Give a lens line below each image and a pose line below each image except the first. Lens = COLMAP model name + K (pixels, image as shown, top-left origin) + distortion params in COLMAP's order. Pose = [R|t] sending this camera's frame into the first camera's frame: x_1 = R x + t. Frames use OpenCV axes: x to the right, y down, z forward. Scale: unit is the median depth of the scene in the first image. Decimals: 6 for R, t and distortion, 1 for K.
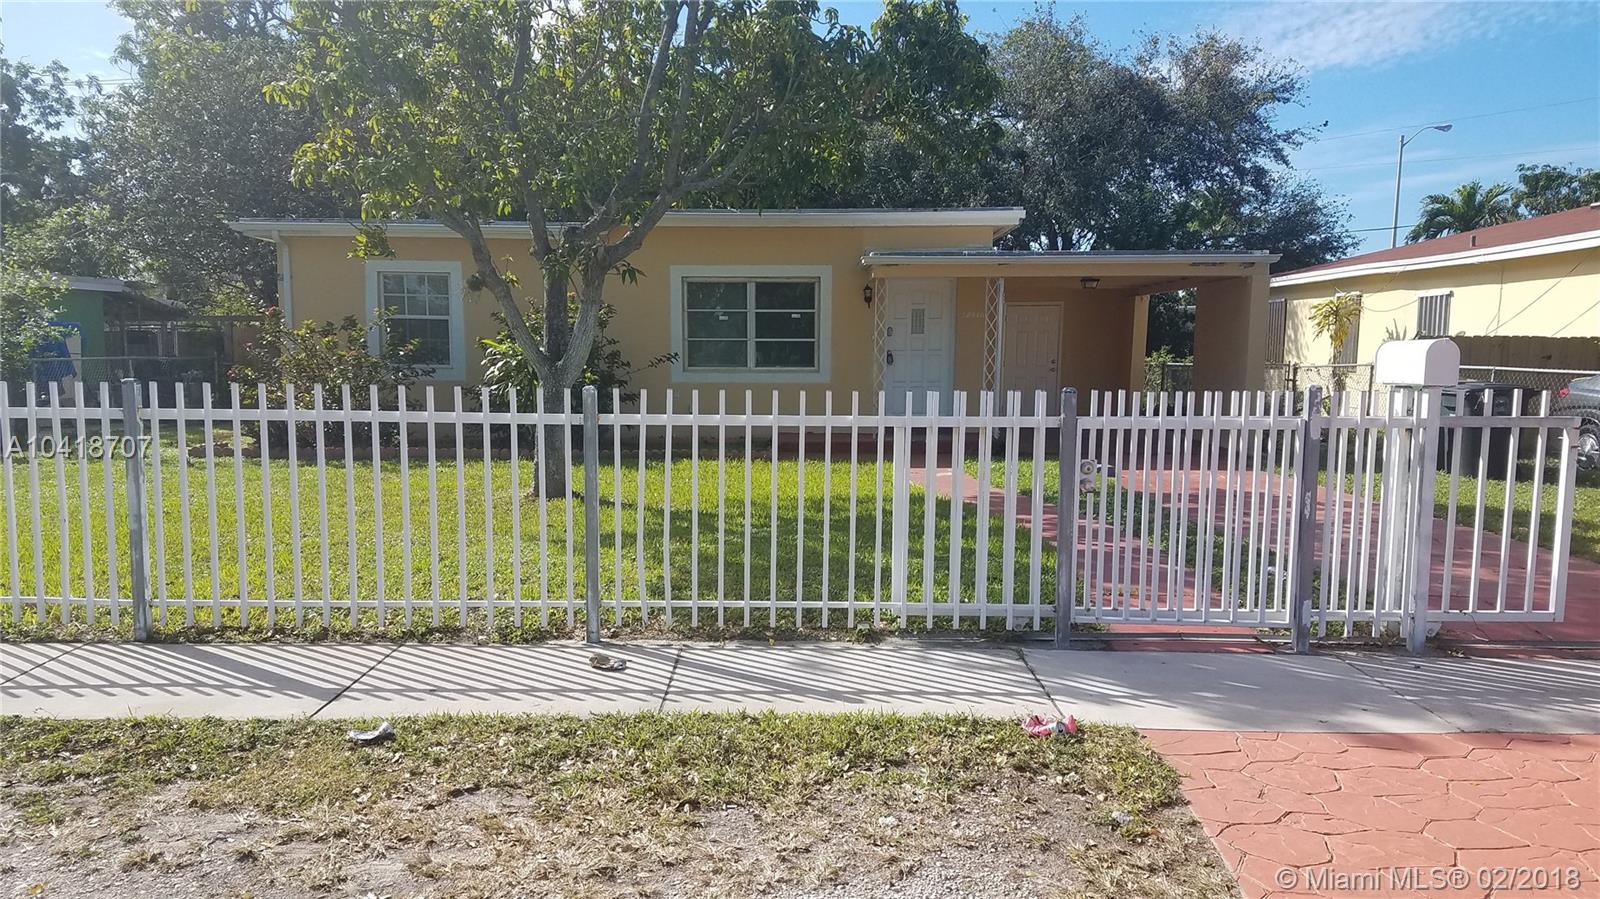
lens RADIAL K [[1243.8, 0, 762.3], [0, 1243.8, 452.1], [0, 0, 1]] dist [0.199372, -0.000428]
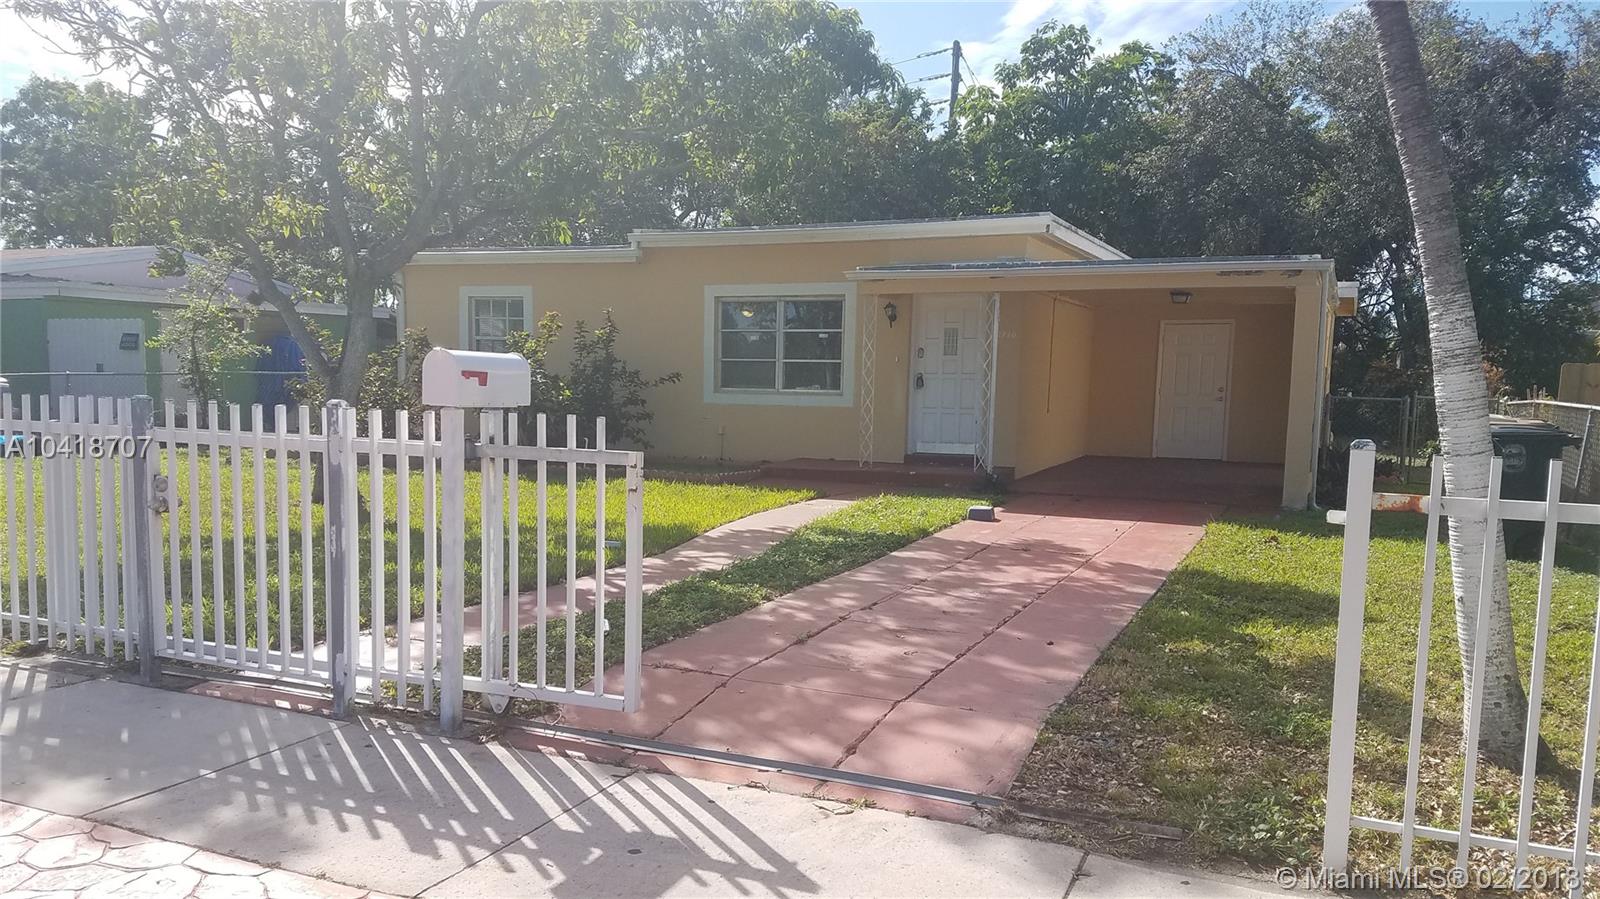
lens RADIAL K [[1243.8, 0, 762.3], [0, 1243.8, 452.1], [0, 0, 1]] dist [0.199372, -0.000428]
pose [[0.901799, 0.041189, -0.430188, 0.400159], [-0.049535, 0.998739, -0.008216, -0.010215], [0.429307, 0.028718, 0.902702, 0.124051]]
